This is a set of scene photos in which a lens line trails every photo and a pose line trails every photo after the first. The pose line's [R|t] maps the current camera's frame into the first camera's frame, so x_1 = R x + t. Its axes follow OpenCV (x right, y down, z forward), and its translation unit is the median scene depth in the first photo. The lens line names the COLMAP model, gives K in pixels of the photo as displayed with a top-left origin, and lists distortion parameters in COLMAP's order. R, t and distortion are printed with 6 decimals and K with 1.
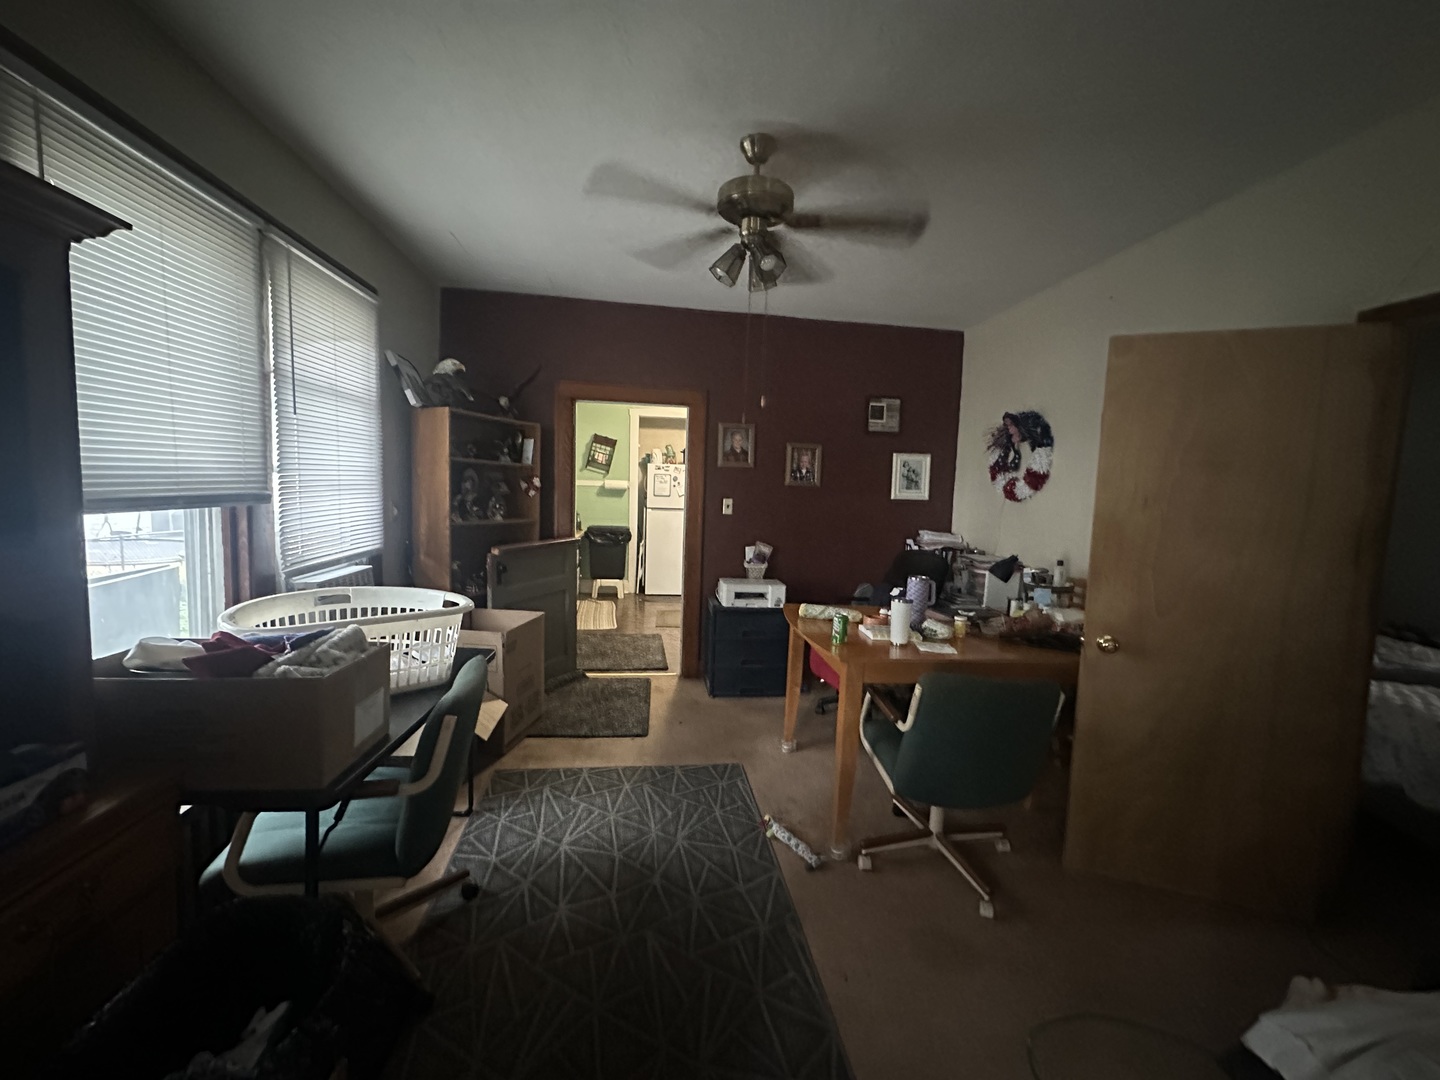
lens RADIAL K [[572.6, 0, 720.8], [0, 572.6, 541.2], [0, 0, 1]] dist [0.002204, 0.000209]
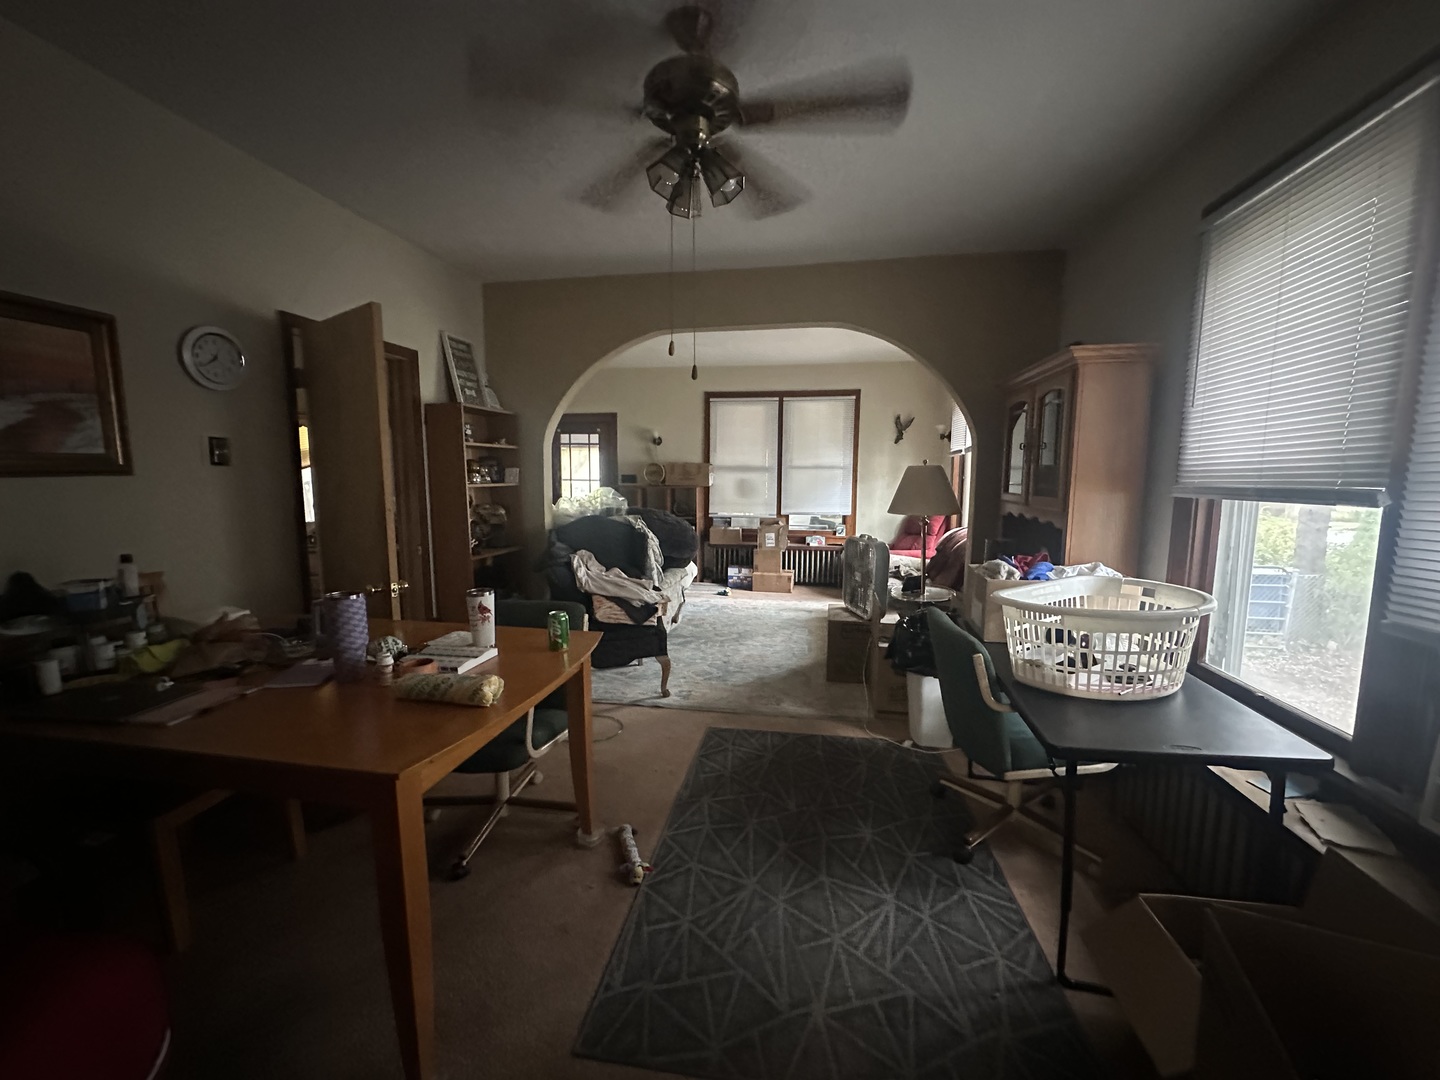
lens RADIAL K [[572.6, 0, 719.3], [0, 572.6, 539.1], [0, 0, 1]] dist [0.002204, 0.000209]
pose [[-0.955776, -0.071794, 0.285198, -0.240959], [-0.012084, 0.978513, 0.205829, -0.150196], [-0.293848, 0.193280, -0.936107, 1.781273]]
